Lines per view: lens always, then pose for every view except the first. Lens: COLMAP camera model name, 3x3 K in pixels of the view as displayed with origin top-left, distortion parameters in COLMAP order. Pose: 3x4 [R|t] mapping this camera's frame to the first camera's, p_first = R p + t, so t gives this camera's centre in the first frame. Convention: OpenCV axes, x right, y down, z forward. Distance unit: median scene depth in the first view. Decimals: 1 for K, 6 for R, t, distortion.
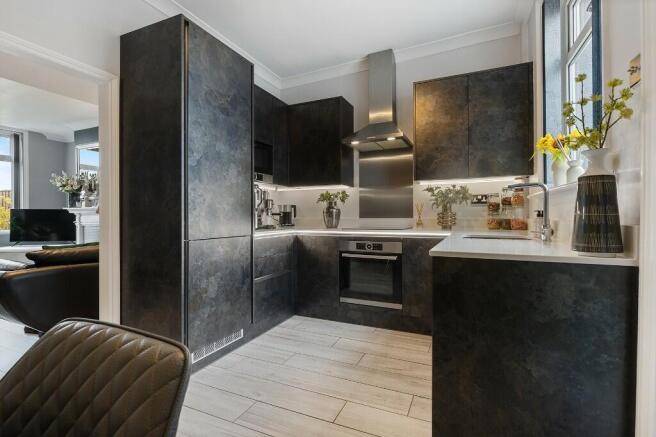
lens RADIAL K [[310.4, 0, 331.3], [0, 310.4, 216.2], [0, 0, 1]] dist [-0.012875, -0.000050]
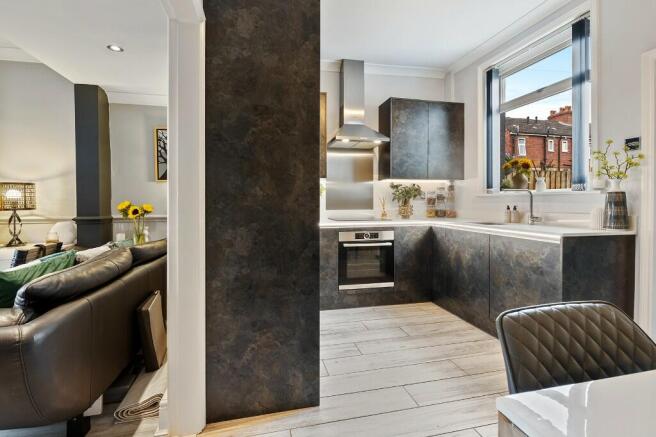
lens RADIAL K [[310.4, 0, 330.6], [0, 310.4, 204.0], [0, 0, 1]] dist [-0.012875, -0.000050]
pose [[0.794375, -0.000624, 0.607427, -0.657936], [0.000196, 1.000000, 0.000771, -0.018066], [-0.607427, -0.000494, 0.794375, 0.184955]]
